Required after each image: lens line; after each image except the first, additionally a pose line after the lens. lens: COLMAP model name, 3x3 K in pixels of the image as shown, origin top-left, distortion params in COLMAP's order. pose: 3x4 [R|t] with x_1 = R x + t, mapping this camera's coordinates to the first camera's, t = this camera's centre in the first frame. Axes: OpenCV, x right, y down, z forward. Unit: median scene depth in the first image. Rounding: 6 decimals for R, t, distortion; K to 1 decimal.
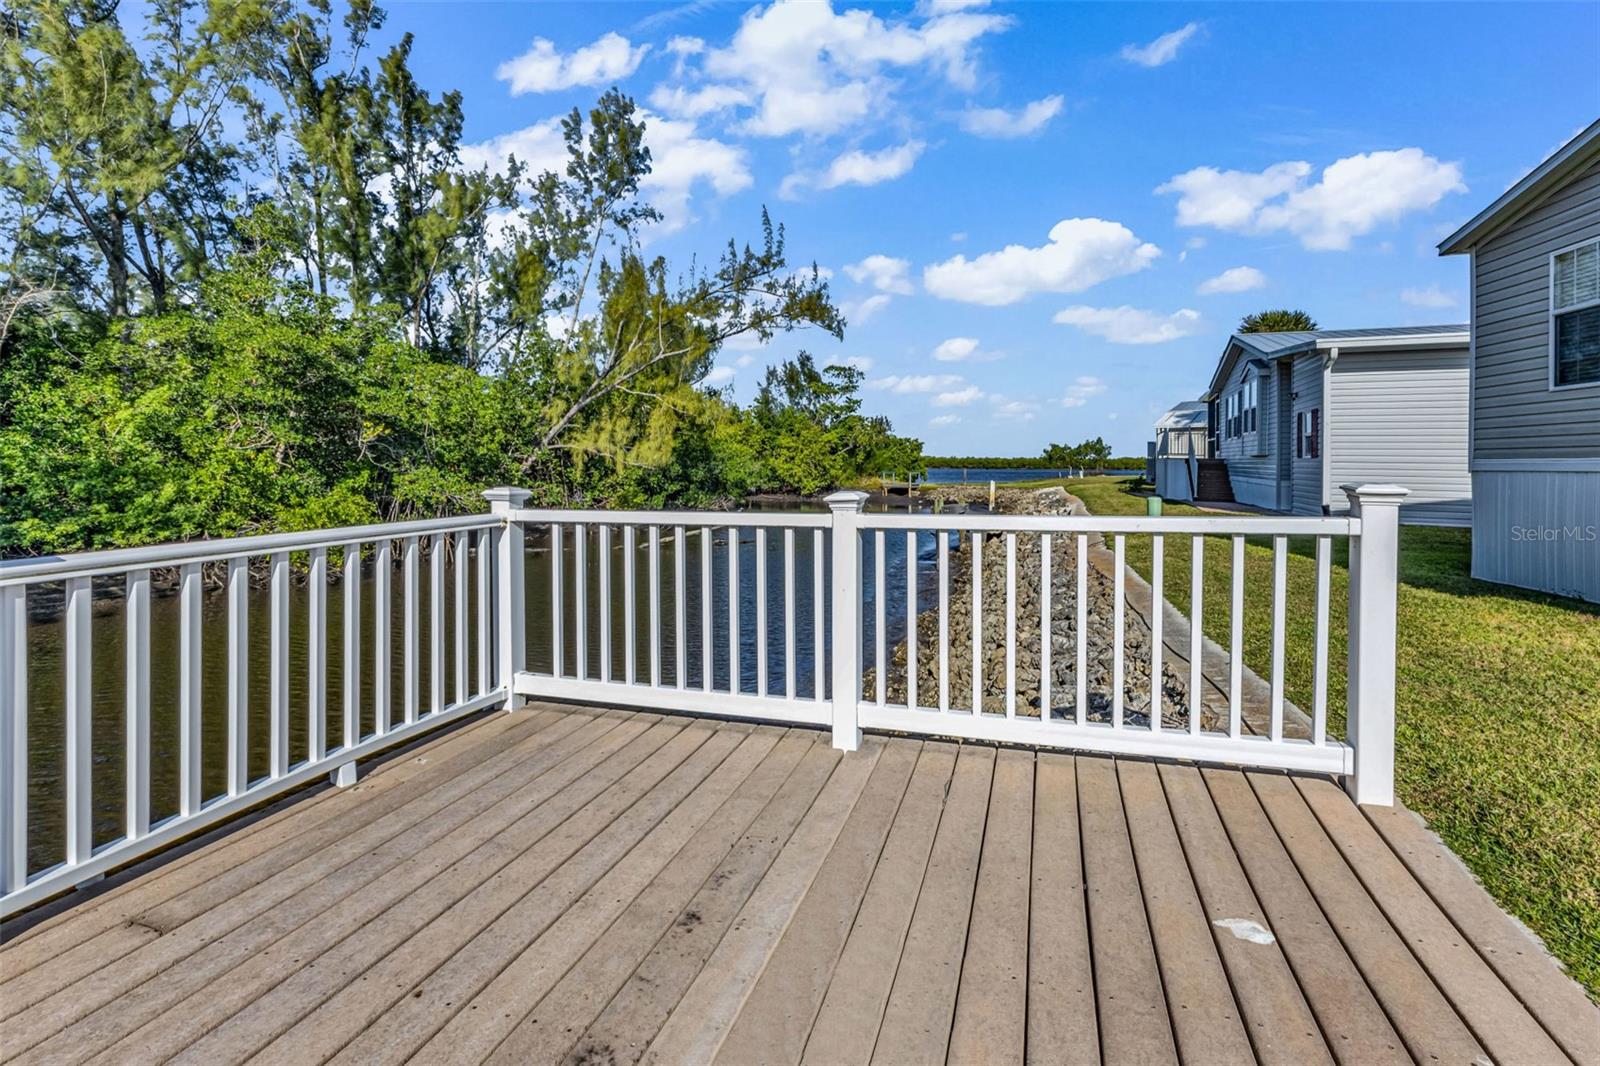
lens RADIAL K [[715.5, 0, 808.2], [0, 715.5, 464.1], [0, 0, 1]] dist [0.009073, -0.000133]
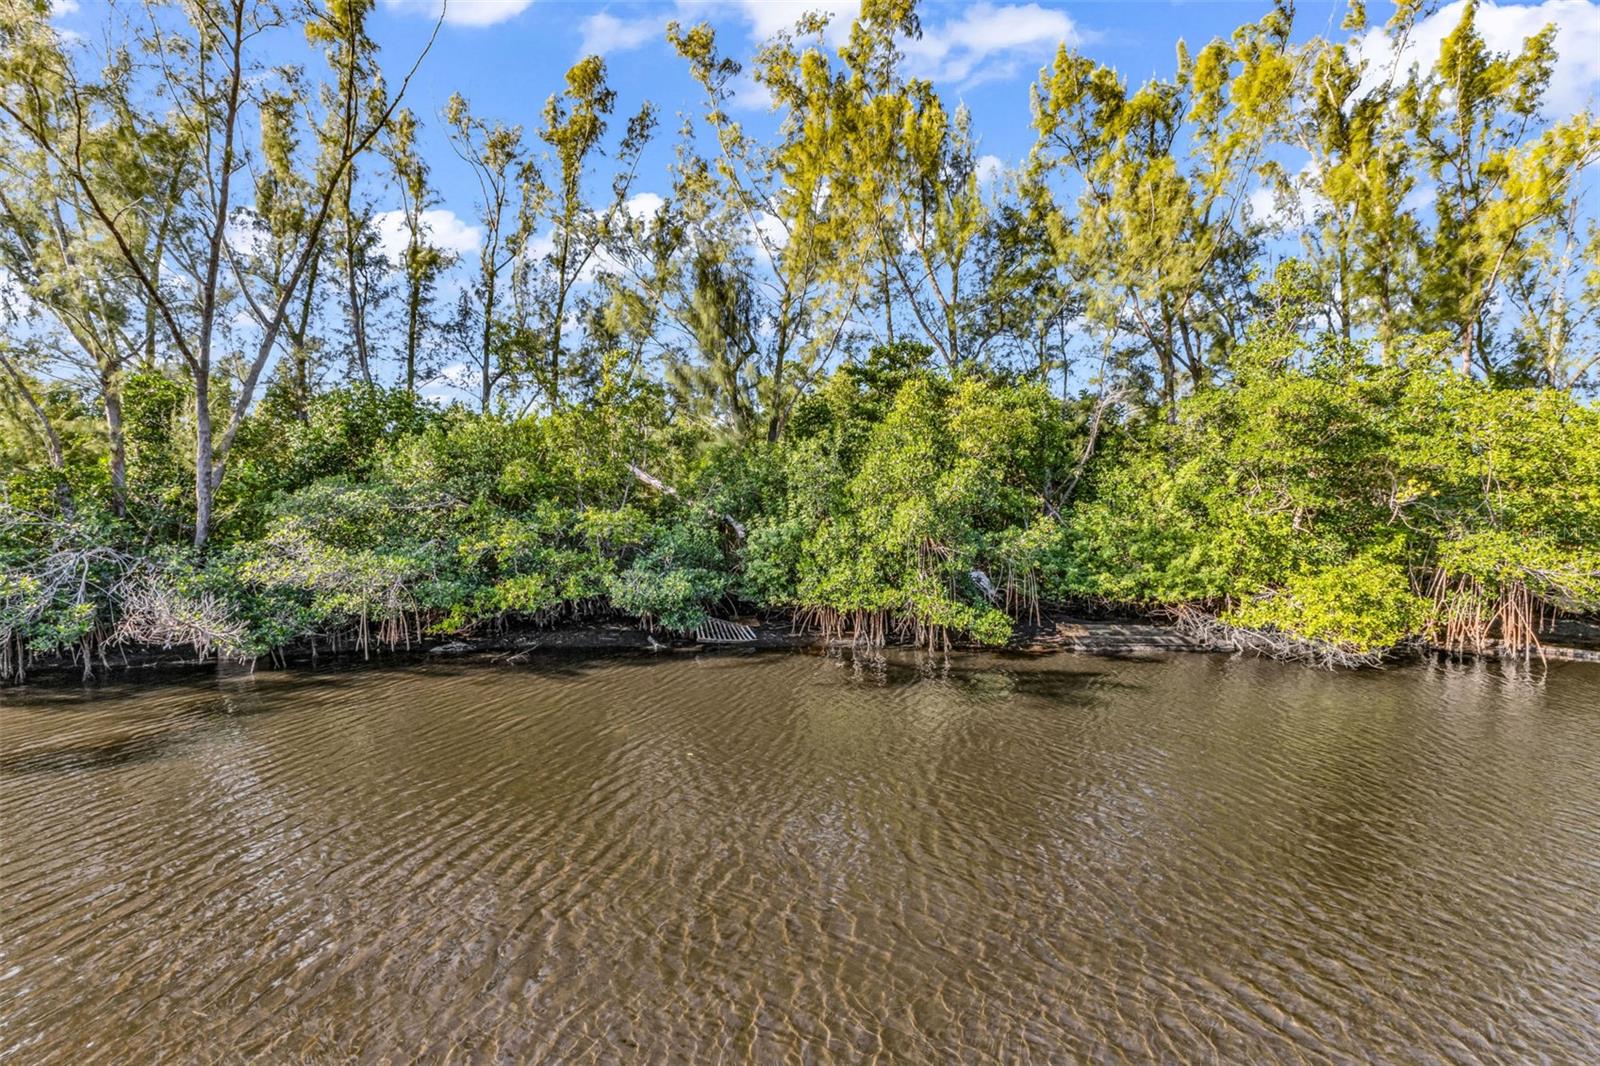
lens RADIAL K [[668.8, 0, 836.4], [0, 668.8, 556.8], [0, 0, 1]] dist [0.001339, 0.000123]
pose [[0.331109, 0.032366, -0.943037, -0.082407], [0.002726, 0.999375, 0.035256, 0.003047], [0.943589, -0.014244, 0.330813, 0.107752]]
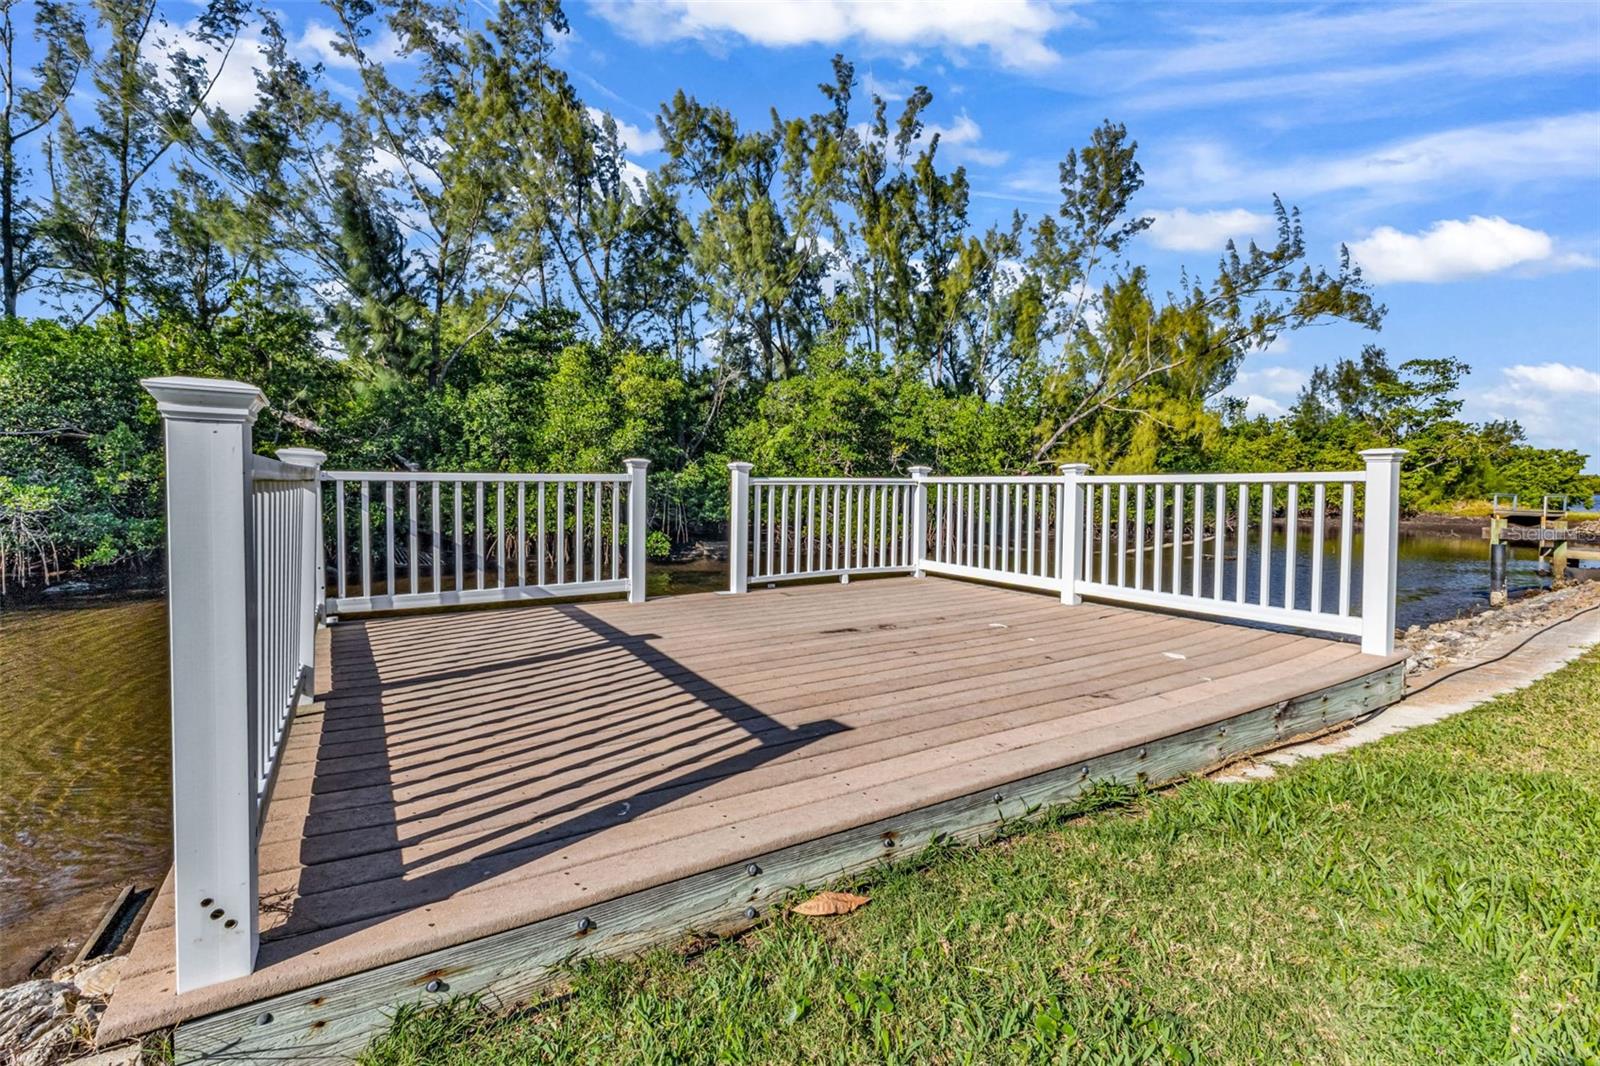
lens RADIAL K [[698.9, 0, 793.4], [0, 698.9, 514.7], [0, 0, 1]] dist [0.002527, 0.000129]
pose [[0.749813, 0.036268, -0.660655, 0.089981], [-0.009064, 0.998966, 0.044552, 0.014053], [0.661587, -0.027417, 0.749367, -0.099850]]
